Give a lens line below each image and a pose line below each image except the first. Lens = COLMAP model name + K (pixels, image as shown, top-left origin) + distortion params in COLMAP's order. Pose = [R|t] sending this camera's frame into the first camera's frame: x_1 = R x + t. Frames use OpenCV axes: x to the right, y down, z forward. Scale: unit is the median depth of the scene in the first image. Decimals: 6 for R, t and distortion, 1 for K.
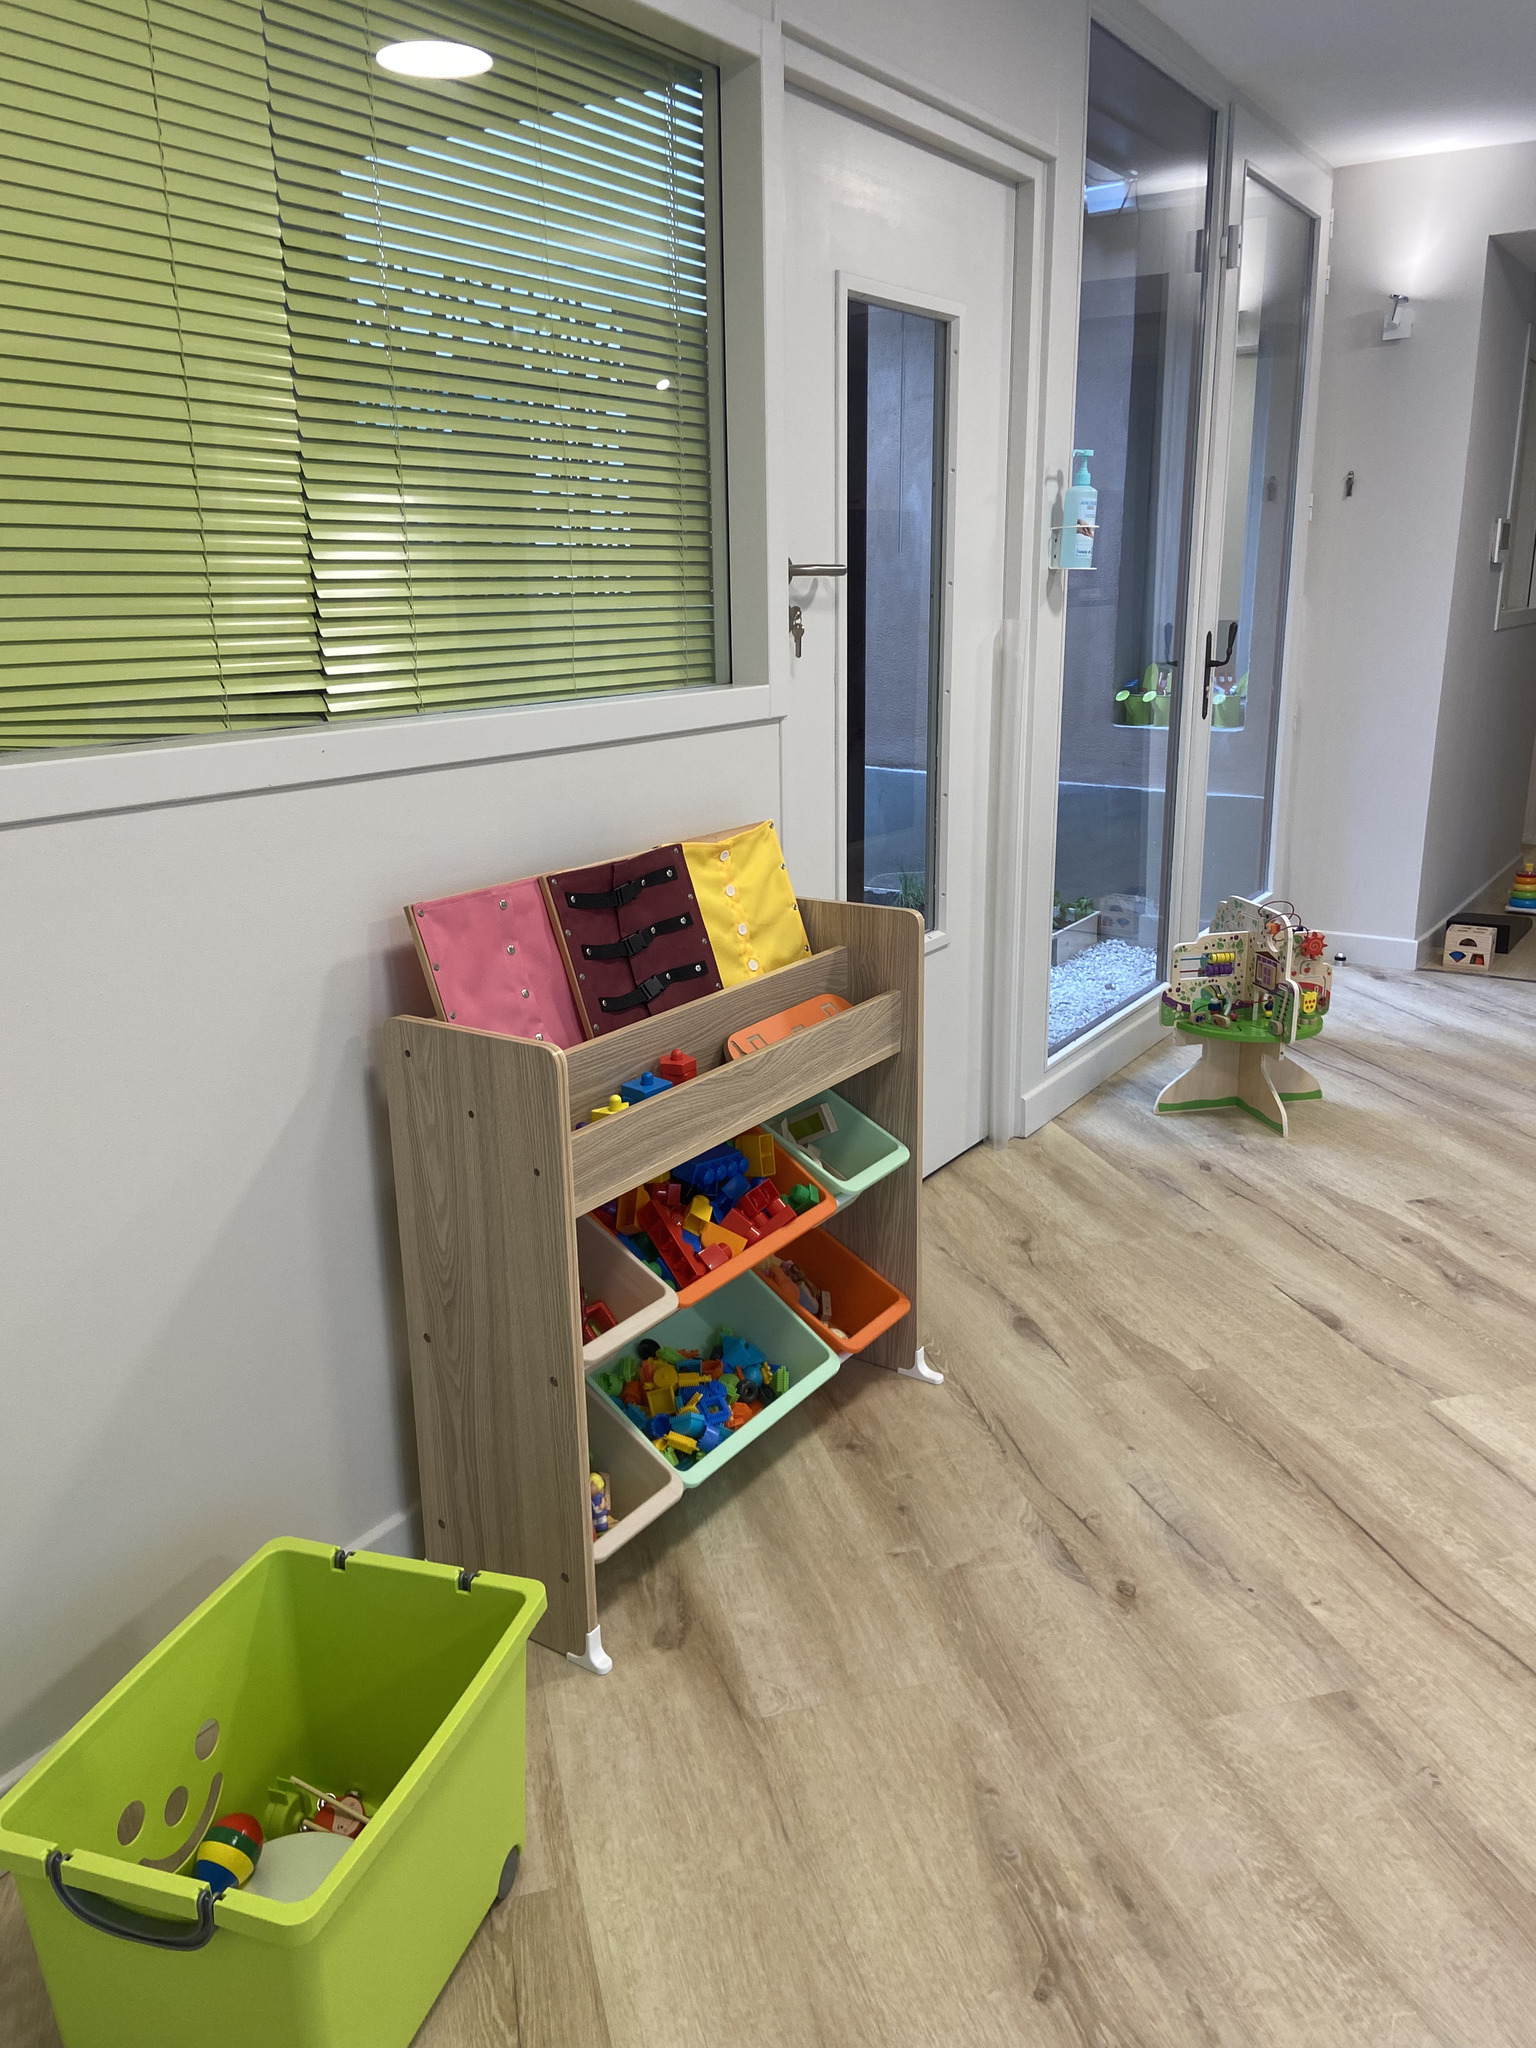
lens RADIAL K [[1540.6, 0, 766.8], [0, 1540.6, 1009.1], [0, 0, 1]] dist [0.129788, -0.168949]
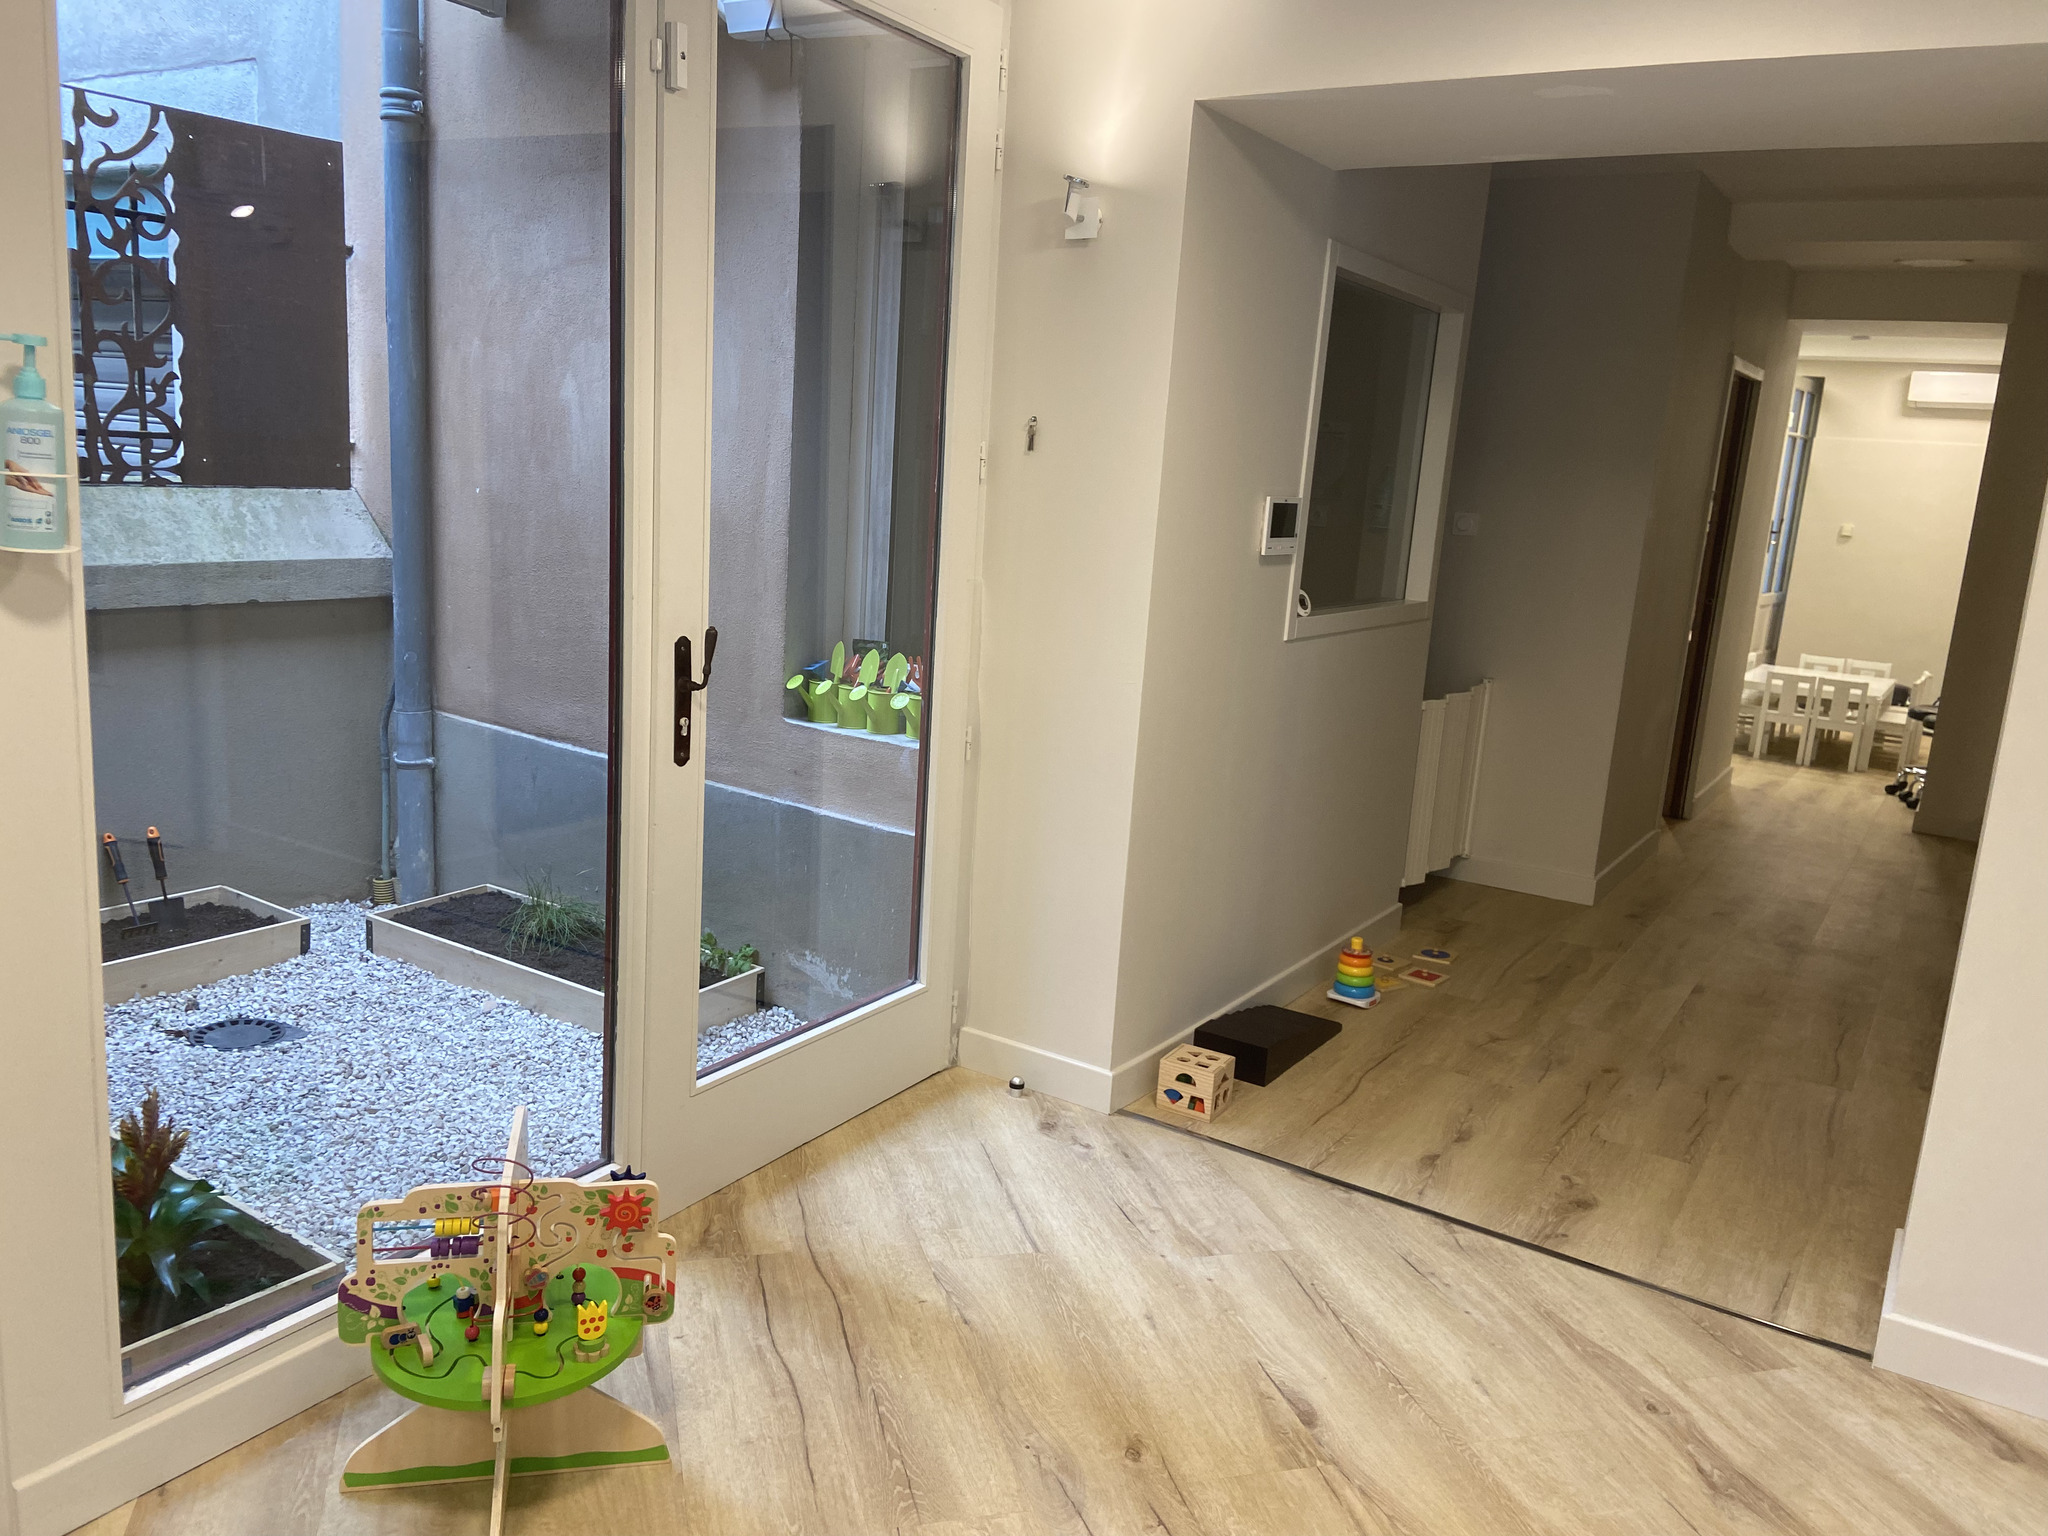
lens RADIAL K [[1540.6, 0, 1024.0], [0, 1540.6, 768.0], [0, 0, 1]] dist [0.129788, -0.168949]
pose [[0.996224, 0.076108, 0.041768, 0.357594], [-0.072792, 0.994458, -0.075856, -0.132037], [-0.047310, 0.072529, 0.996244, 0.317642]]
